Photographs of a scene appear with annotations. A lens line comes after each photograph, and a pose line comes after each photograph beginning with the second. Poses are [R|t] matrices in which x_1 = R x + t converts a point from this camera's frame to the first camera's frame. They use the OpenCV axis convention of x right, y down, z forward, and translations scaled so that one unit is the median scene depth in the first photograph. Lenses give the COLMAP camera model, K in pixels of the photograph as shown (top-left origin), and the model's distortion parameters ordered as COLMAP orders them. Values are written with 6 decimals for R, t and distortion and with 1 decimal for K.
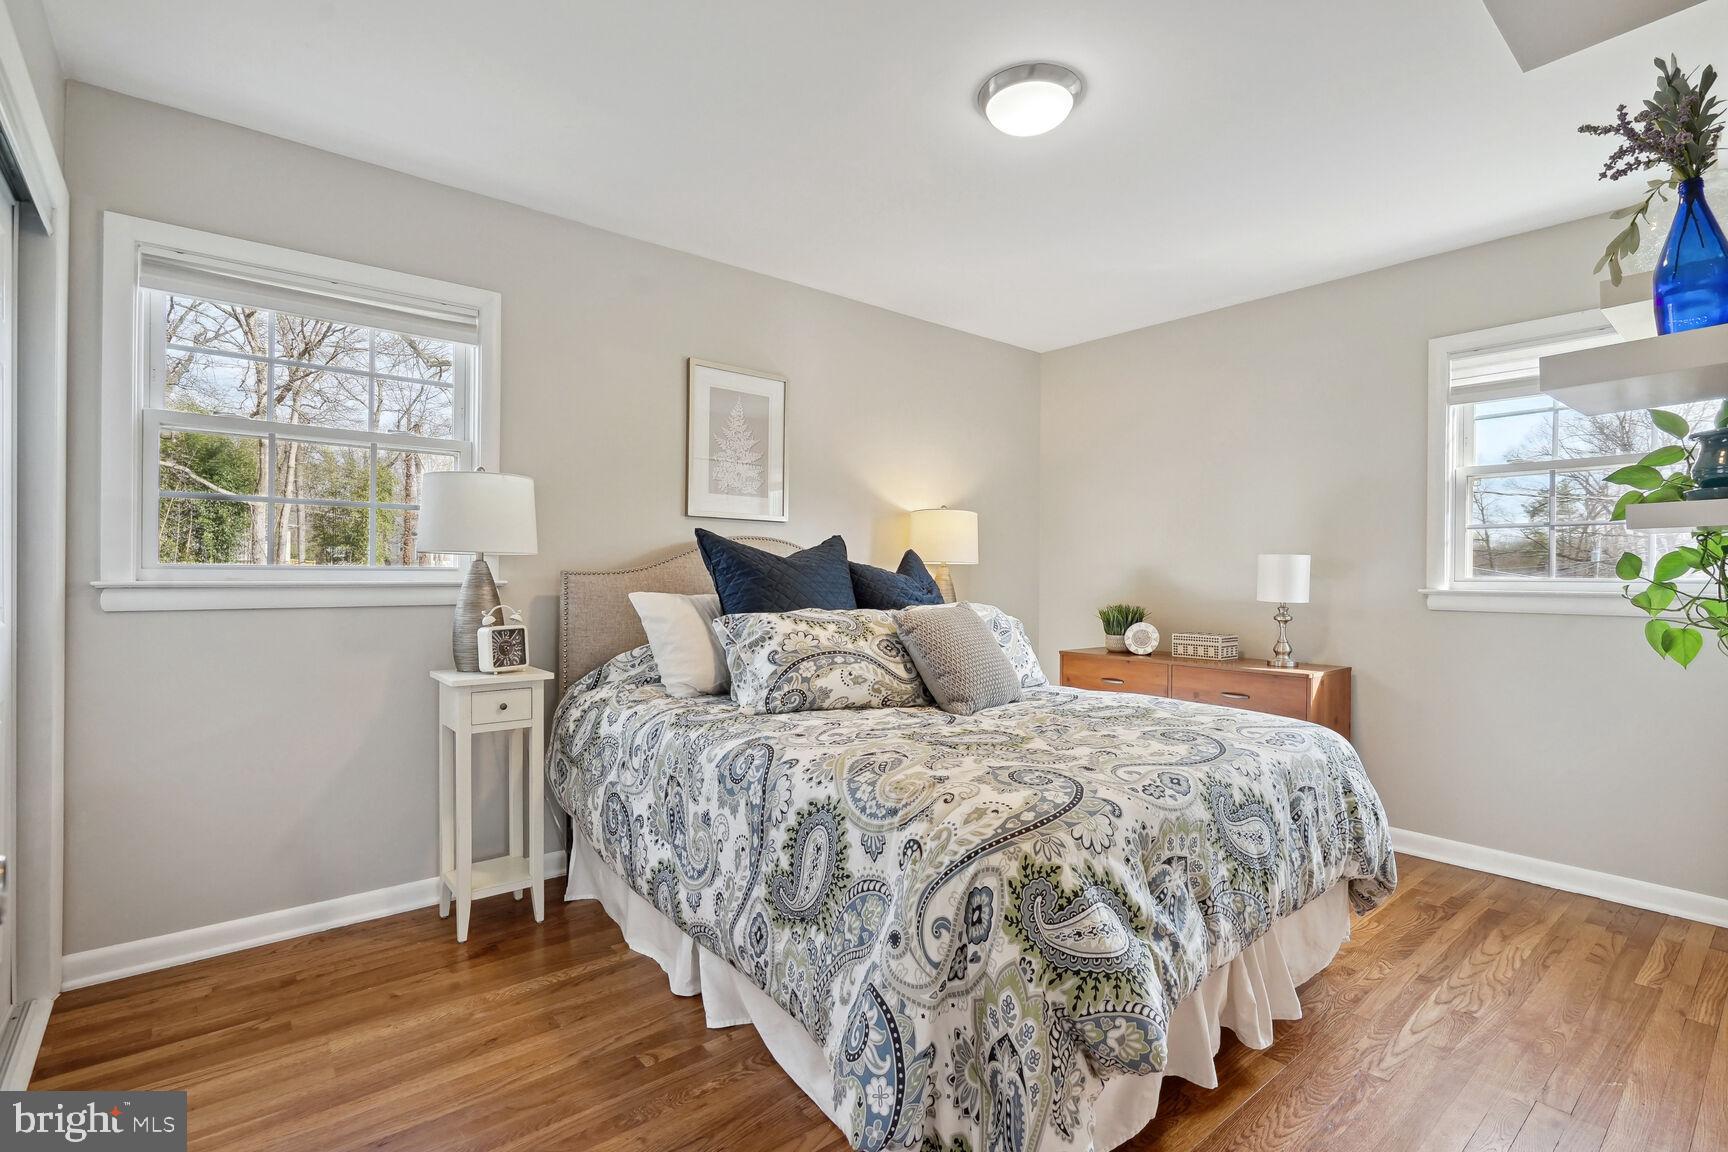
lens RADIAL K [[809.4, 0, 864.0], [0, 809.4, 576.0], [0, 0, 1]] dist [-0.002888, 0.001270]
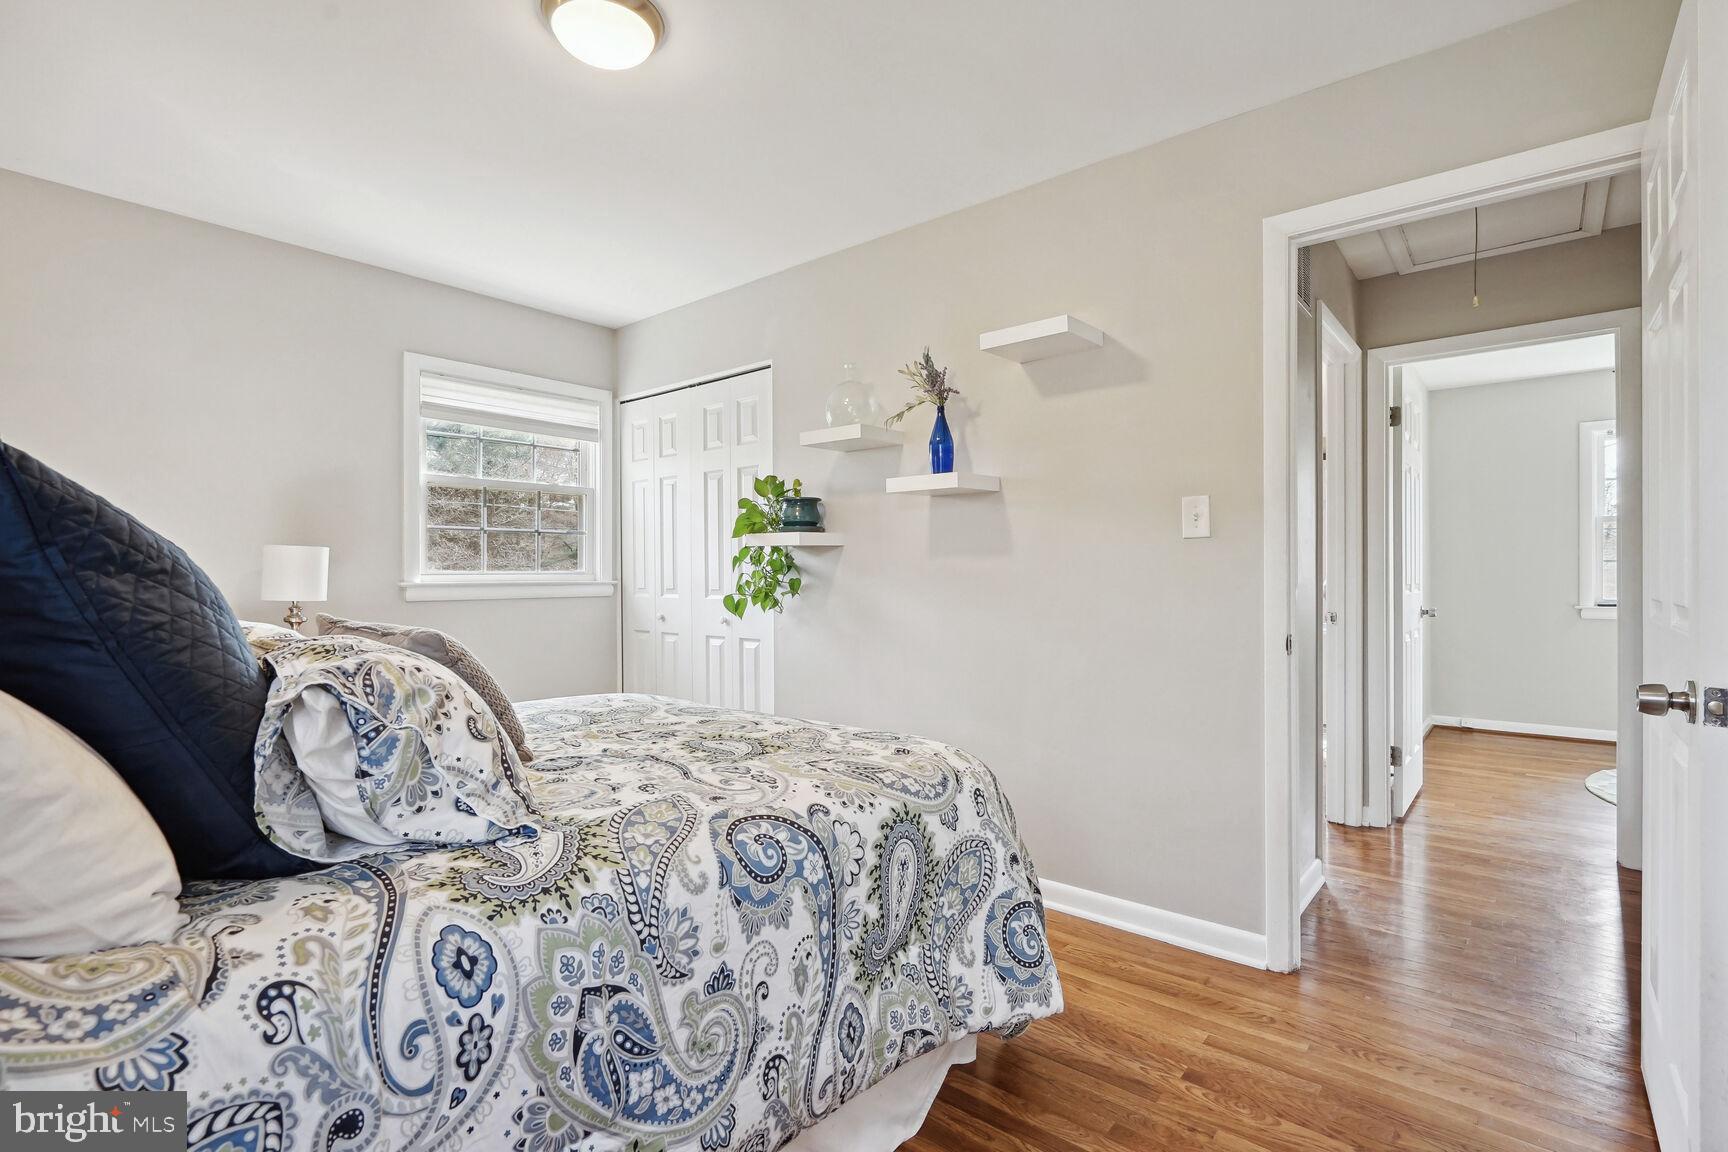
lens RADIAL K [[809.4, 0, 864.0], [0, 809.4, 576.0], [0, 0, 1]] dist [-0.002888, 0.001270]
pose [[-0.173270, -0.010989, 0.984813, -0.896814], [0.002999, 0.999927, 0.011686, -0.007335], [-0.984870, 0.004978, -0.173225, 1.118133]]
